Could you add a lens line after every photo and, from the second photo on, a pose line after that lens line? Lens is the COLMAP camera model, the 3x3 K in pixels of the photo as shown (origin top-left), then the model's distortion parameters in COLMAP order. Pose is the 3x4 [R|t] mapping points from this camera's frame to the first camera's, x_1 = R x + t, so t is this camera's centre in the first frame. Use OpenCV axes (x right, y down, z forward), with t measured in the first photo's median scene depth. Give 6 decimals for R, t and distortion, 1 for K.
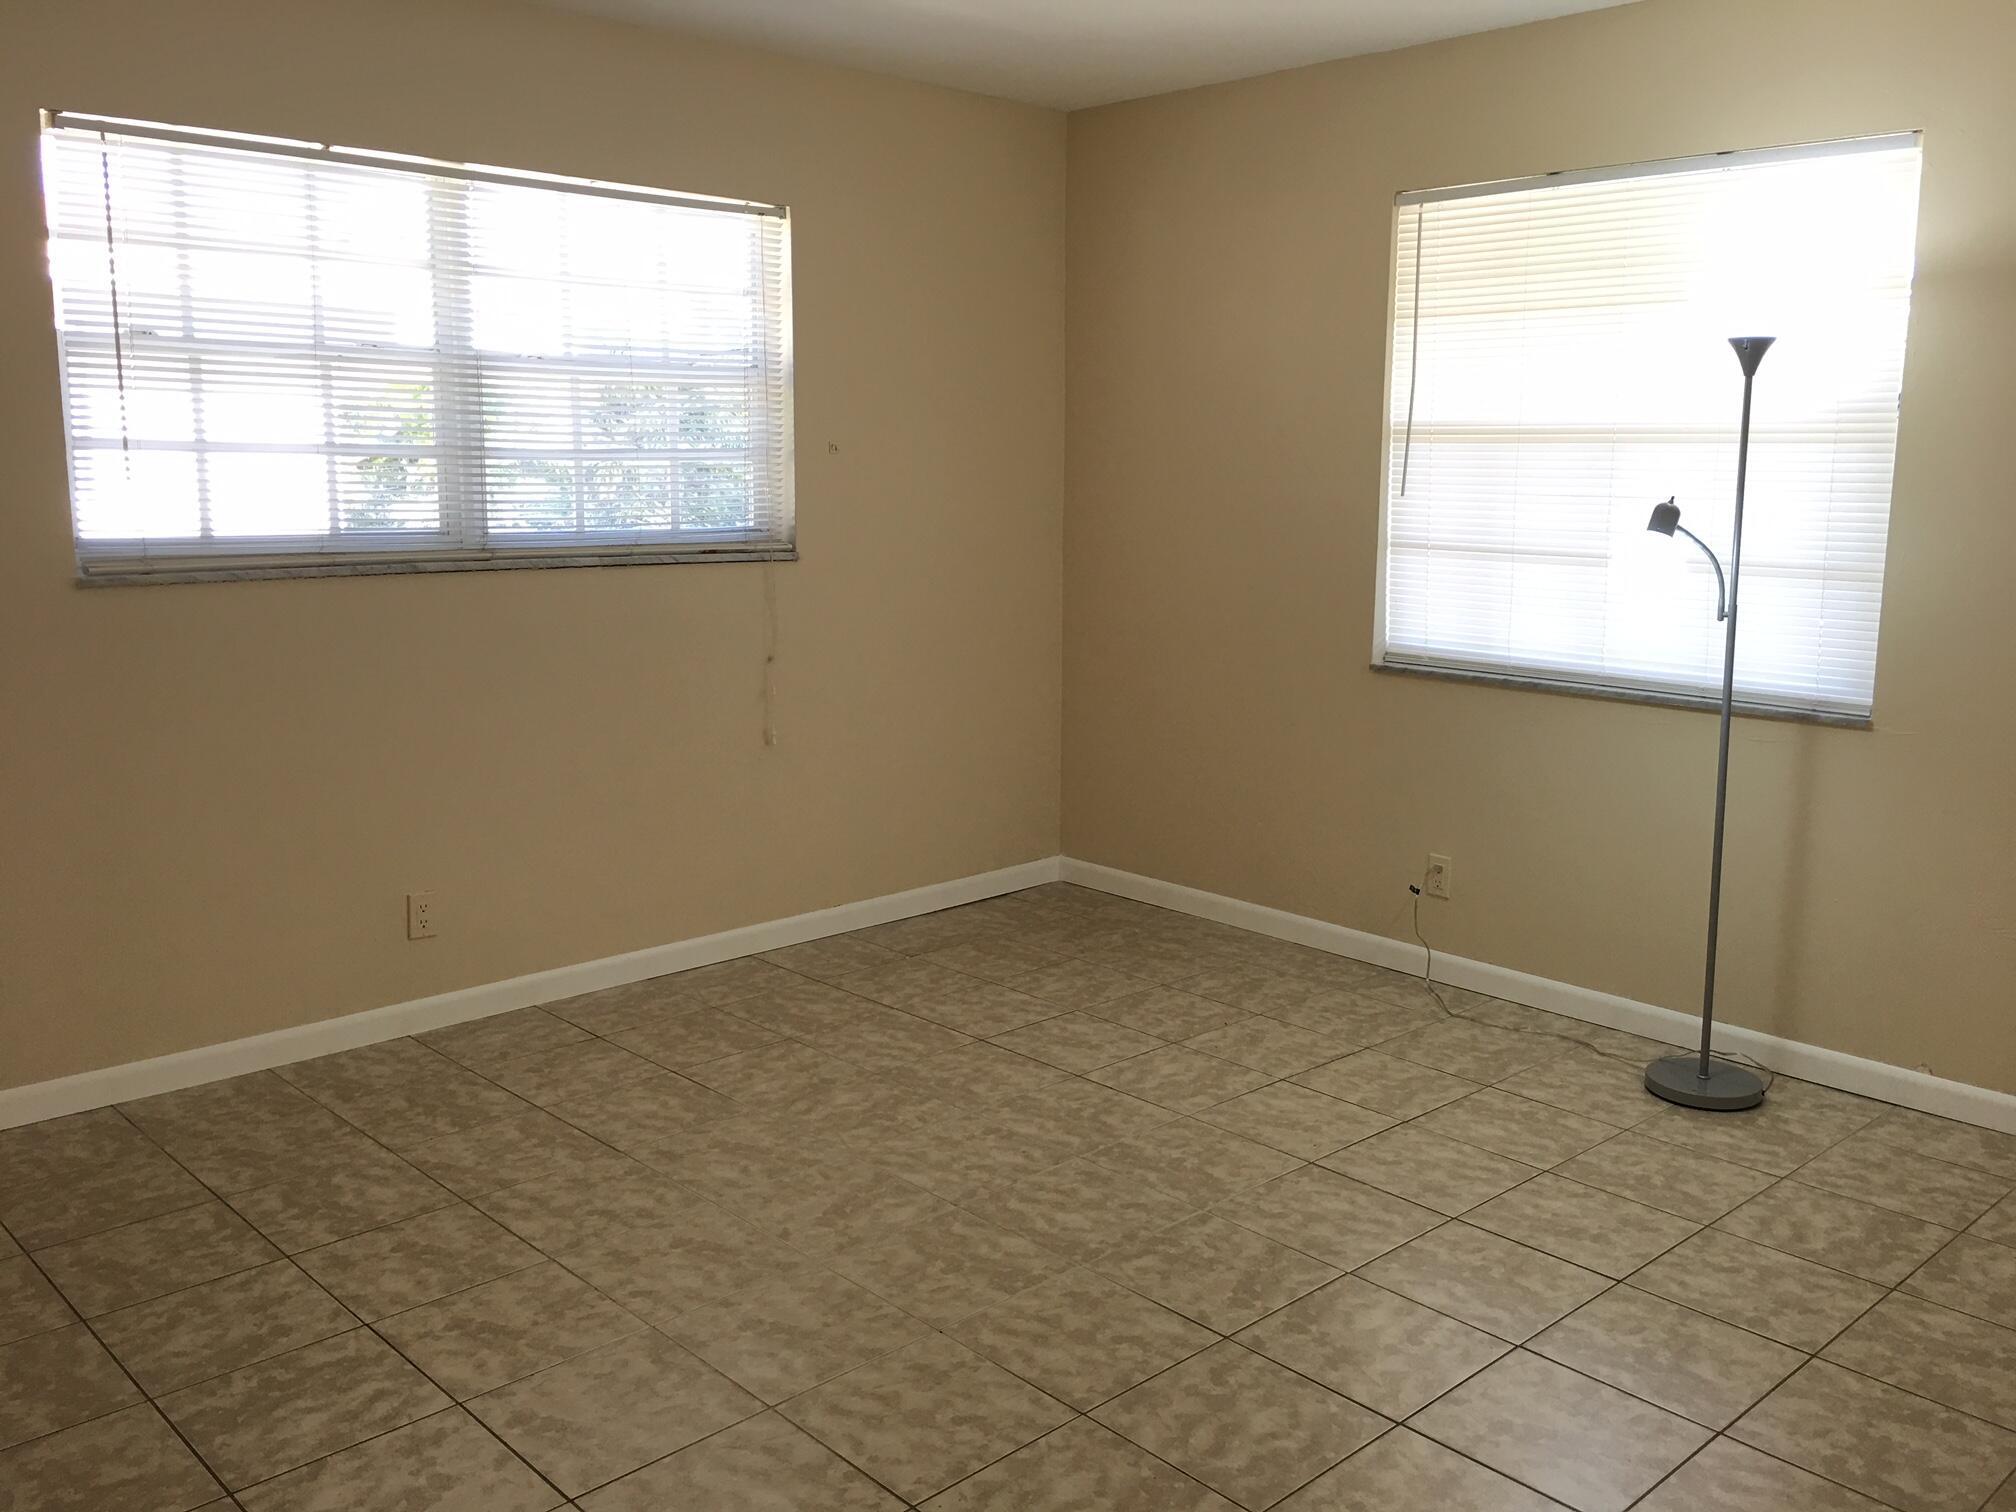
lens RADIAL K [[1722.7, 0, 1021.4], [0, 1722.7, 755.3], [0, 0, 1]] dist [0.057257, -0.052727]
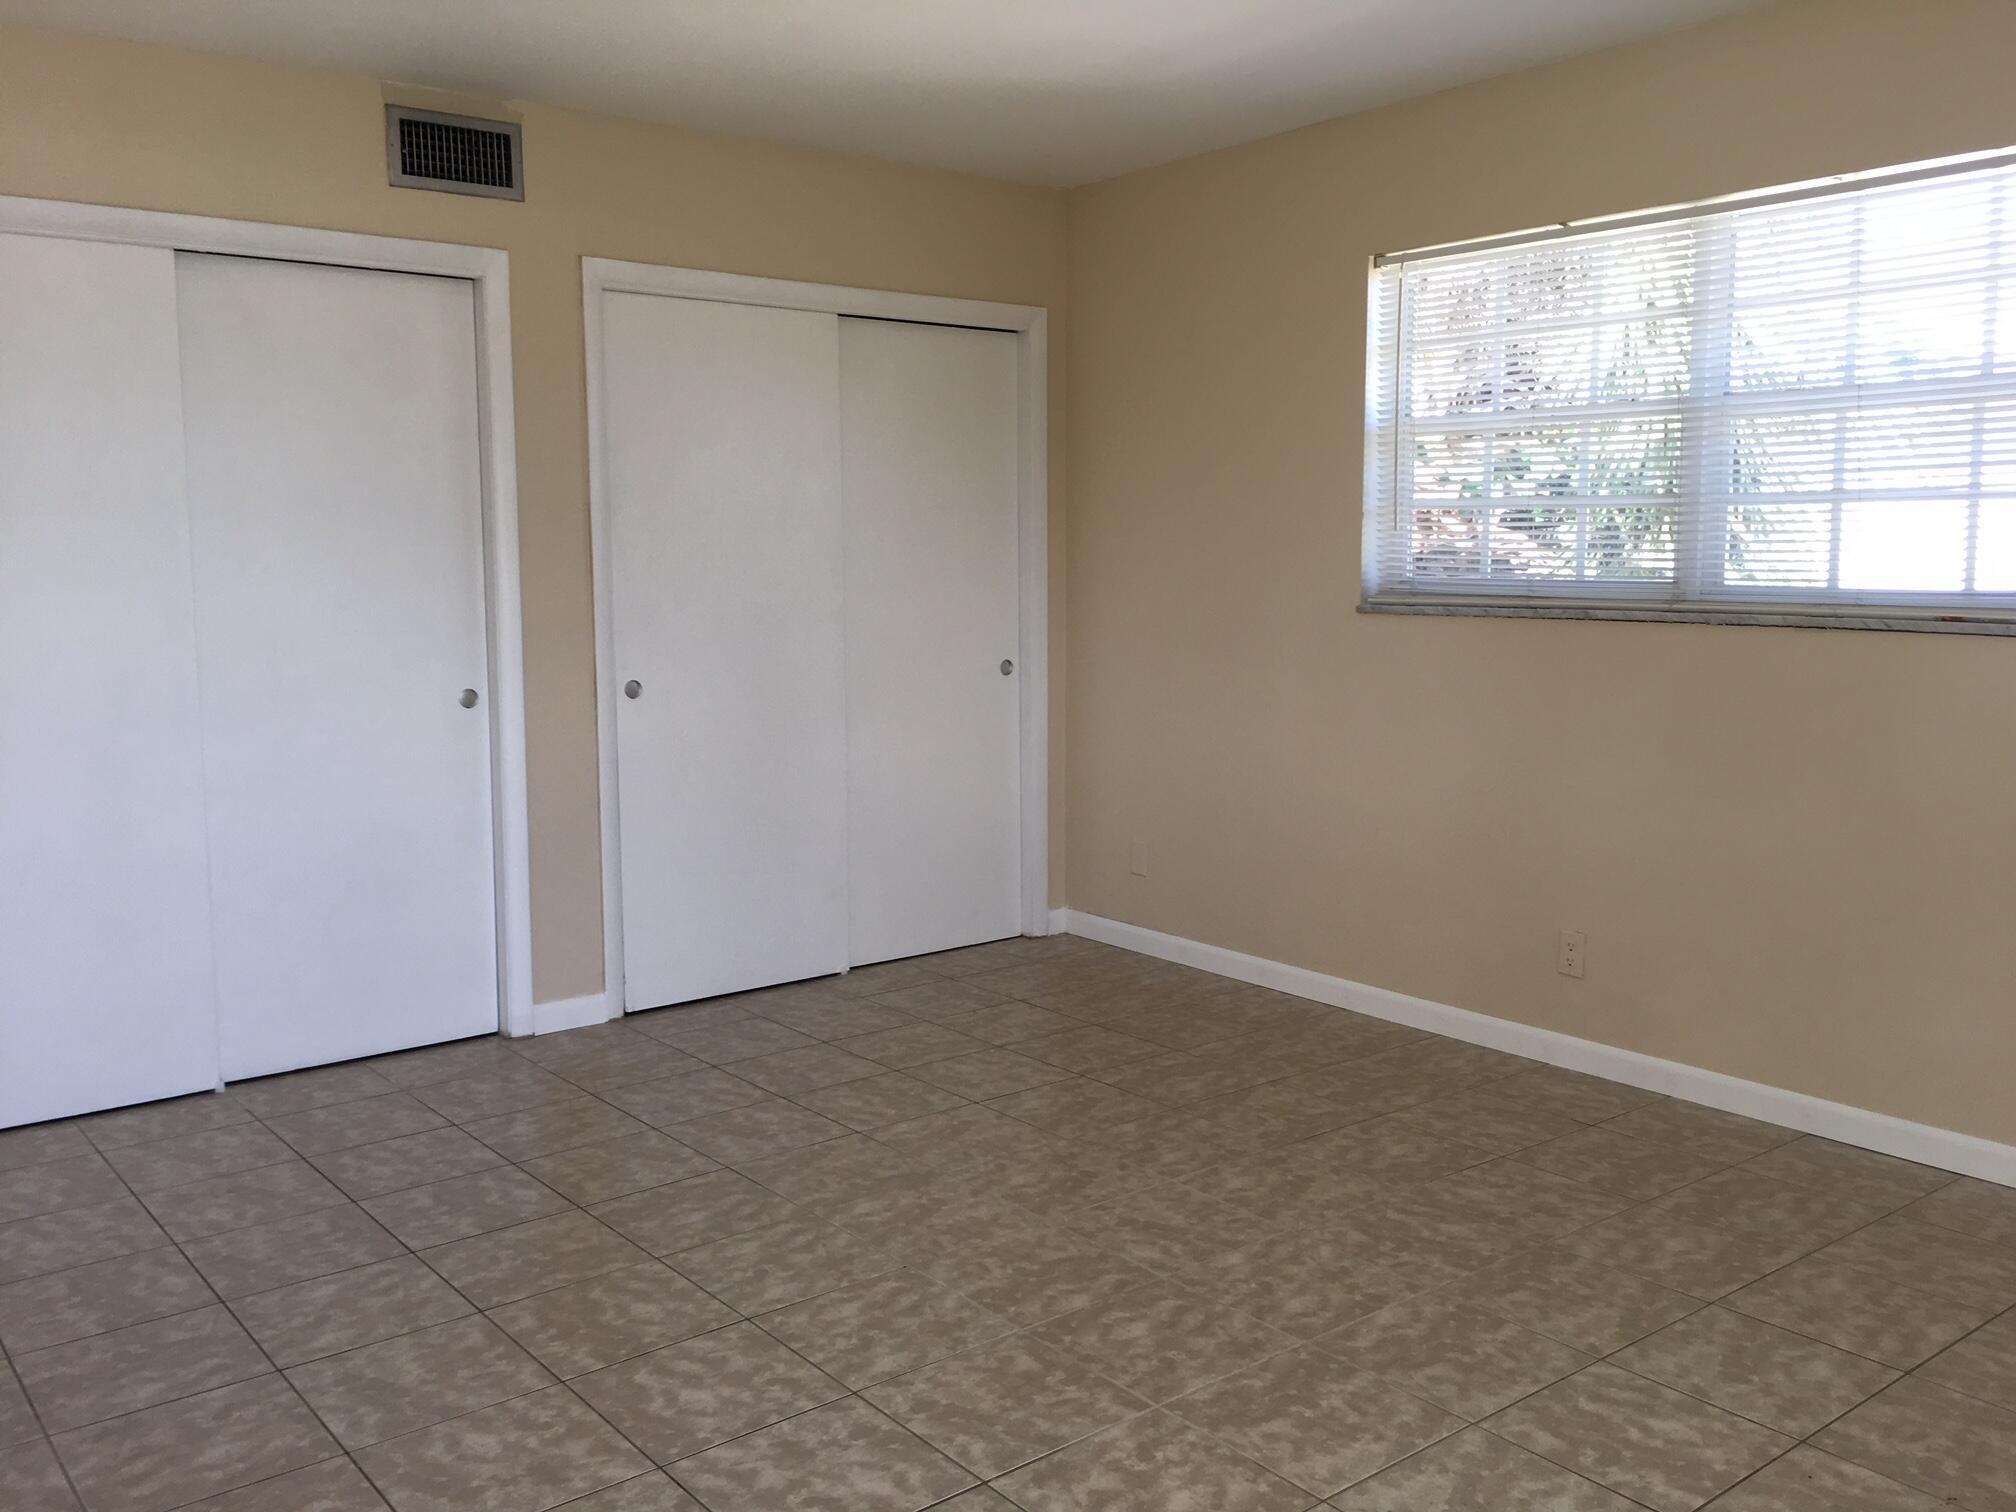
lens RADIAL K [[1722.7, 0, 1018.9], [0, 1722.7, 751.3], [0, 0, 1]] dist [0.057257, -0.052727]
pose [[-0.084002, 0.110224, -0.990351, 0.786847], [-0.170567, 0.977605, 0.123273, -0.109323], [0.981759, 0.179276, -0.063320, 0.841278]]
